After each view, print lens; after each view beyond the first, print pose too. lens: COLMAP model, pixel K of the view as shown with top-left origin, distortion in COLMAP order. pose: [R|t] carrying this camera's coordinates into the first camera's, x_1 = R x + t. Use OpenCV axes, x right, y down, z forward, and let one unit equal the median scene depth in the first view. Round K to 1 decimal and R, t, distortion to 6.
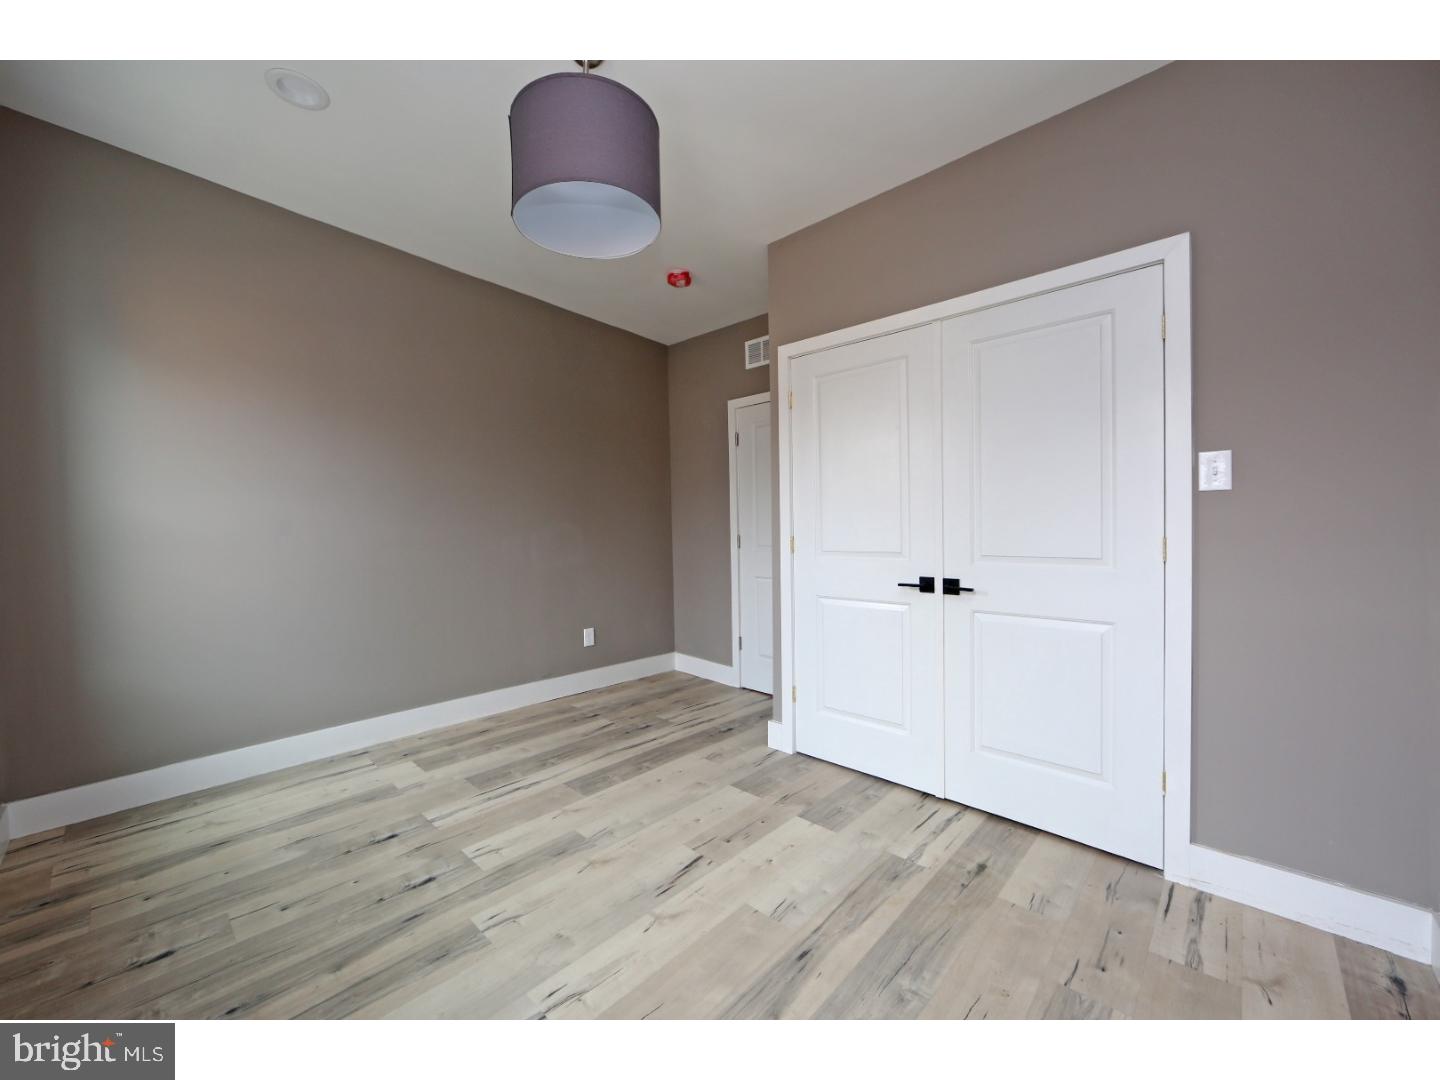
lens RADIAL K [[572.4, 0, 714.2], [0, 572.4, 536.6], [0, 0, 1]] dist [-0.011758, 0.000654]
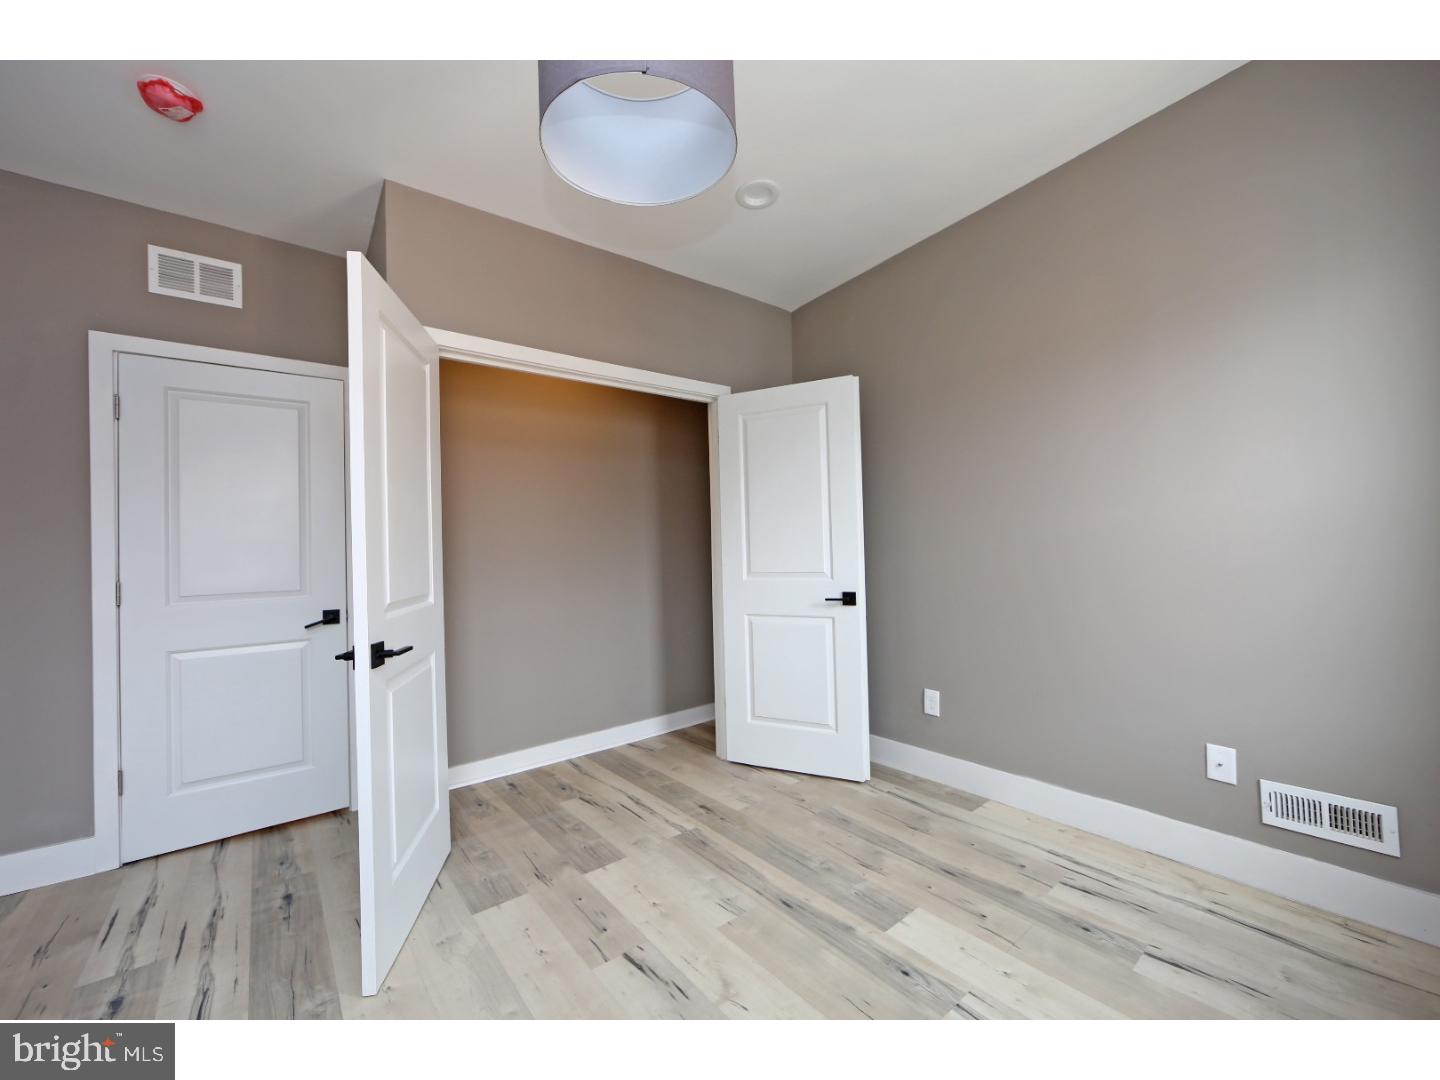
lens RADIAL K [[572.4, 0, 714.2], [0, 572.4, 536.6], [0, 0, 1]] dist [-0.011758, 0.000654]
pose [[0.131544, 0.024133, 0.991017, -0.867218], [0.042194, 0.998661, -0.029920, -0.012345], [-0.990412, 0.045751, 0.130349, 0.767449]]
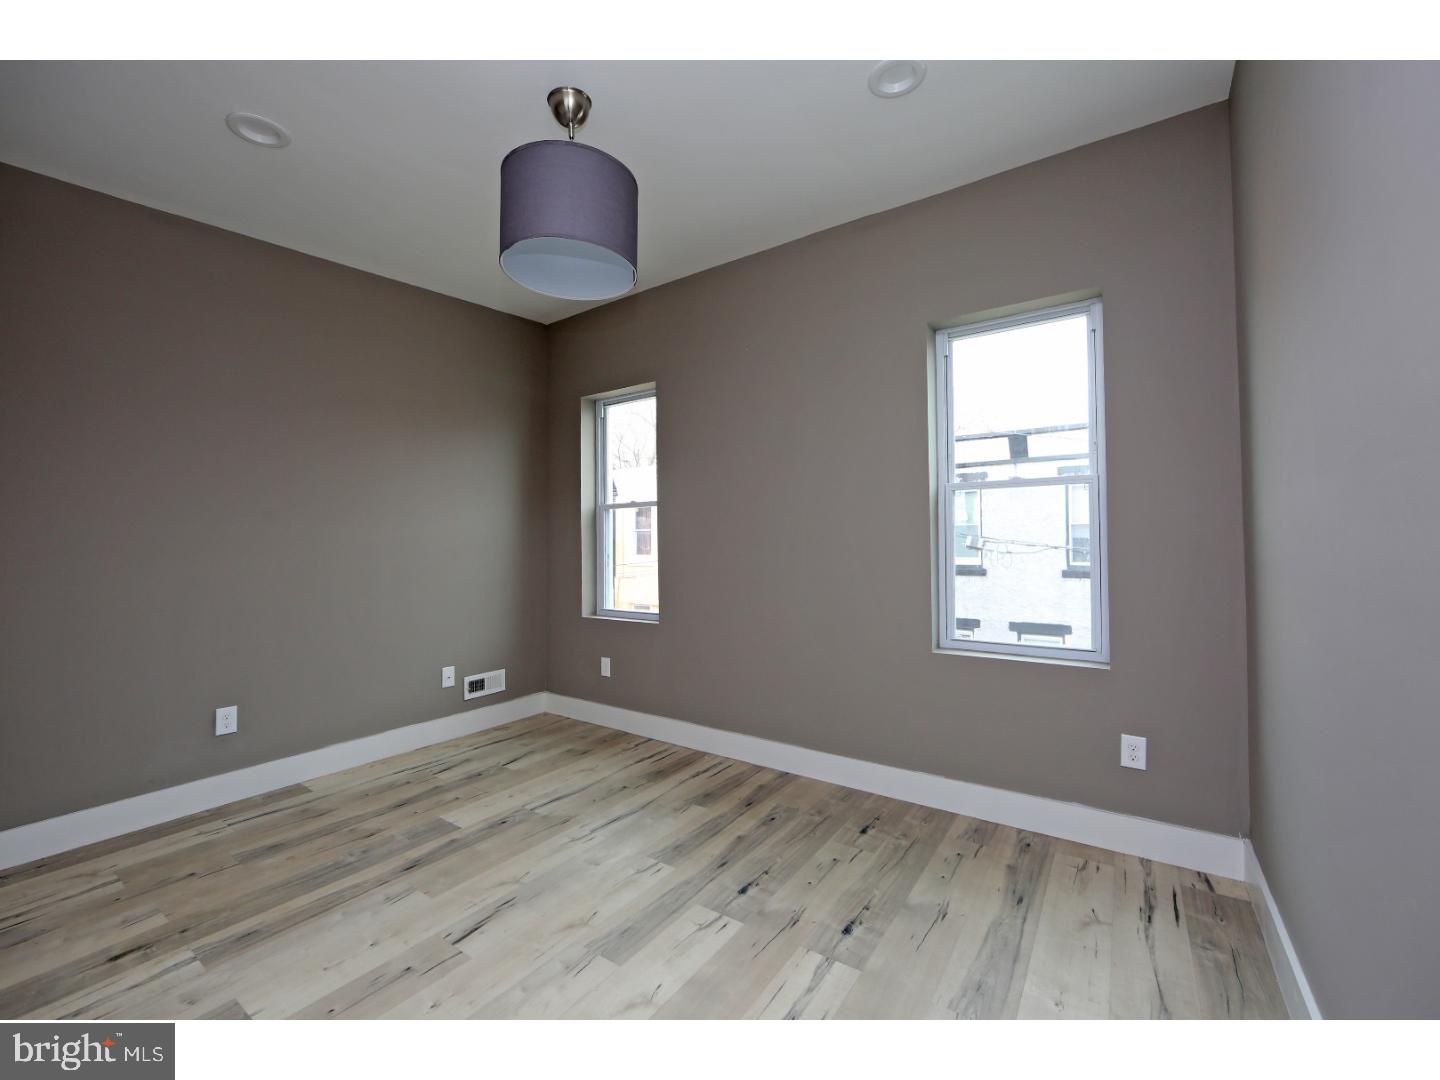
lens RADIAL K [[572.4, 0, 714.2], [0, 572.4, 536.6], [0, 0, 1]] dist [-0.011758, 0.000654]
pose [[-0.988199, 0.015660, -0.152374, -0.295920], [0.015287, 0.999877, 0.003618, -0.041372], [0.152412, 0.001246, -0.988316, 1.965953]]
